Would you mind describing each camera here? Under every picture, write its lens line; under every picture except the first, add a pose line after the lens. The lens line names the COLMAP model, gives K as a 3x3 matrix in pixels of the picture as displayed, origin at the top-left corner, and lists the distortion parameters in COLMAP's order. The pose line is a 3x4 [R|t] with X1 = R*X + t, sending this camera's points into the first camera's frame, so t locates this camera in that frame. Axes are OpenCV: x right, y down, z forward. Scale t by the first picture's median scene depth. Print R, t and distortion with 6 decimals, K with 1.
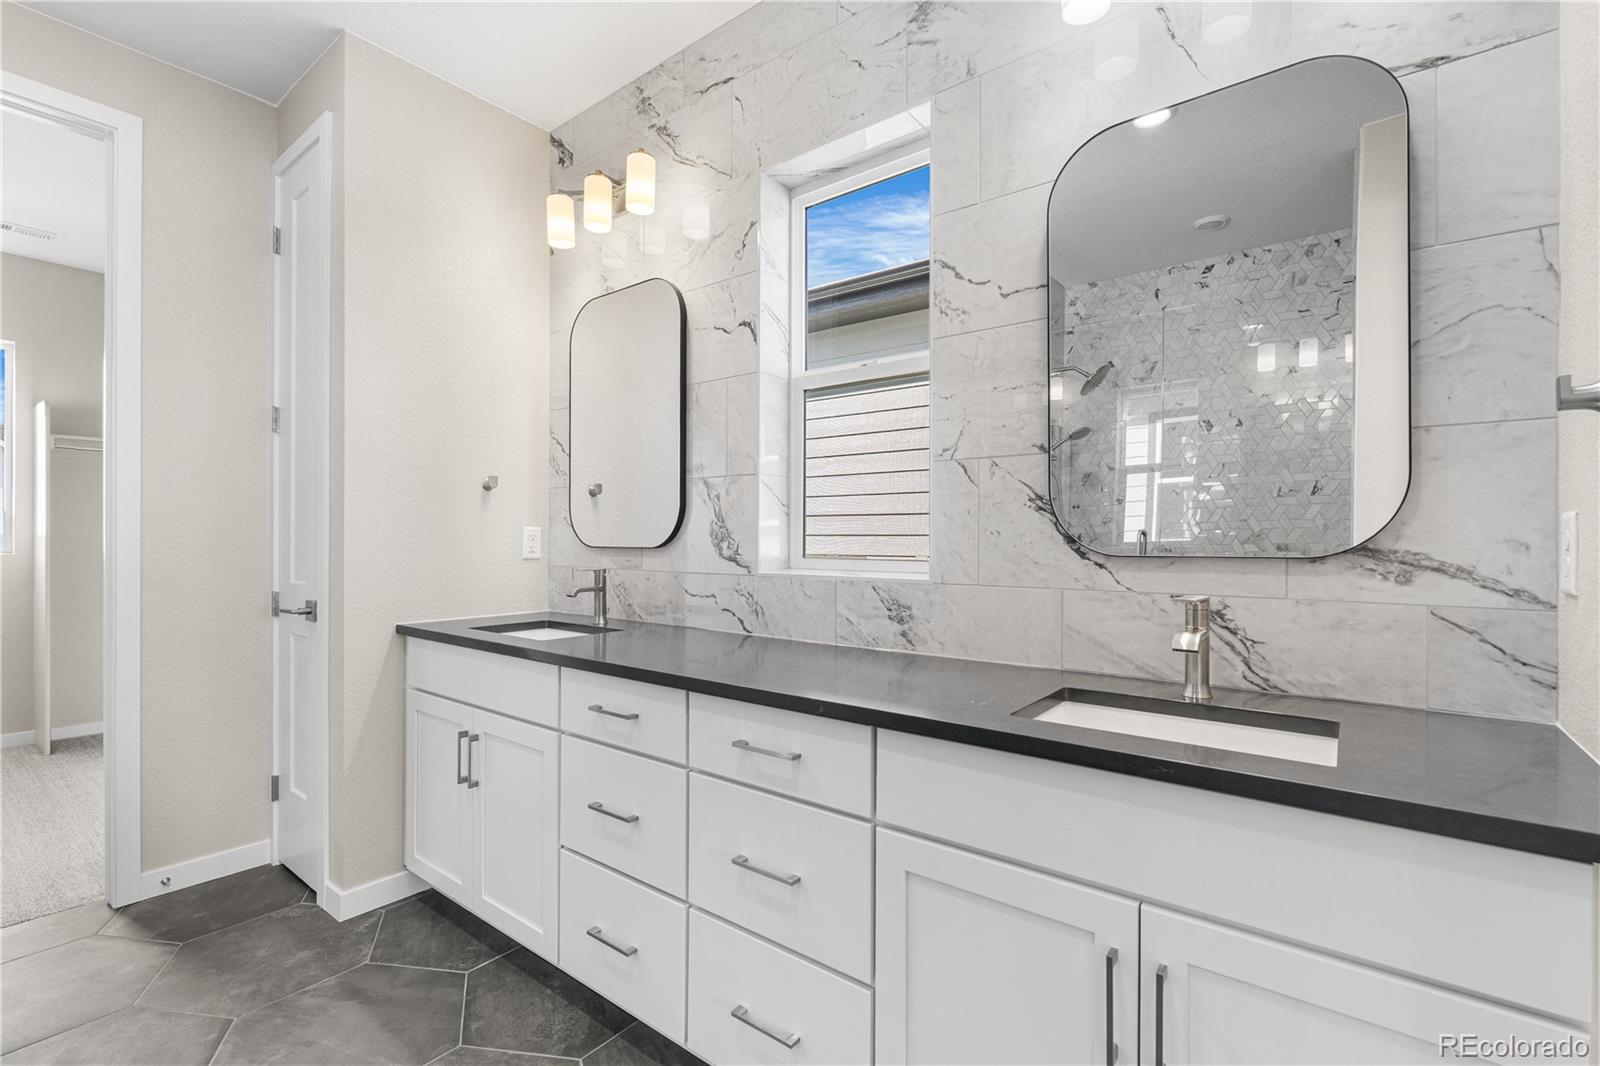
lens RADIAL K [[715.6, 0, 798.2], [0, 715.6, 537.6], [0, 0, 1]] dist [-0.004178, 0.000669]
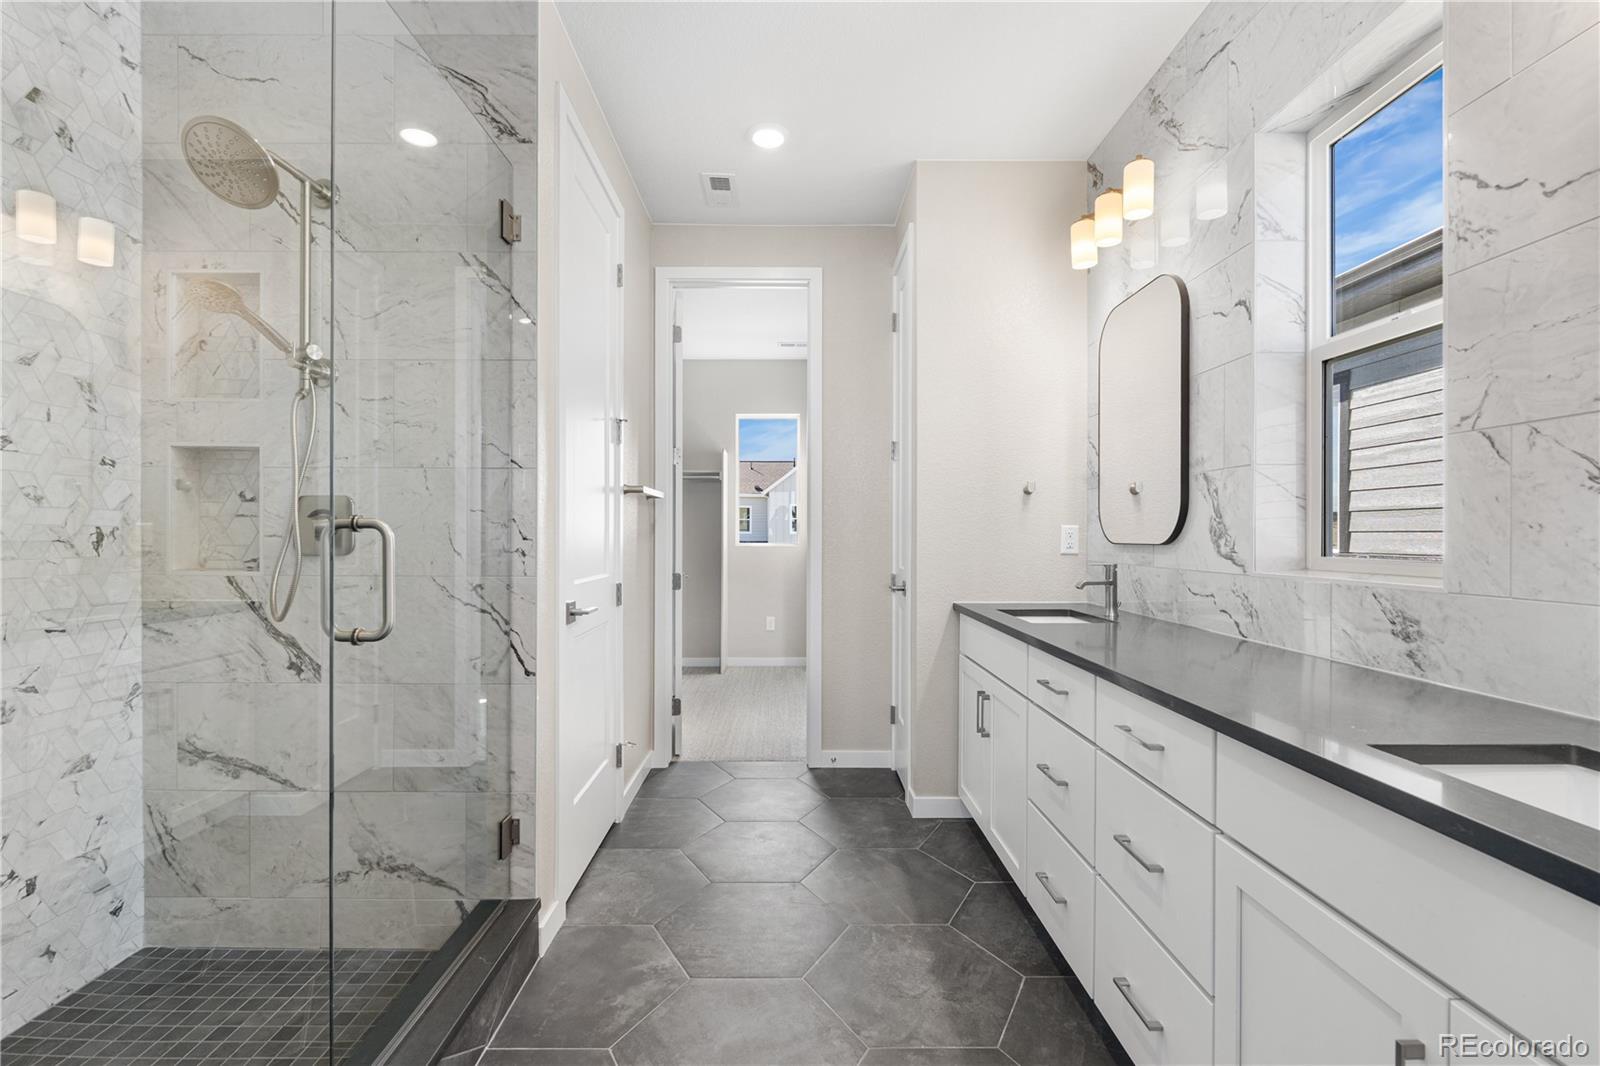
lens RADIAL K [[715.6, 0, 796.1], [0, 715.6, 532.8], [0, 0, 1]] dist [-0.004178, 0.000669]
pose [[0.623381, -0.004284, -0.781906, 0.281272], [0.001238, 0.999989, -0.004492, 0.001592], [0.781917, 0.001832, 0.623380, -0.023145]]
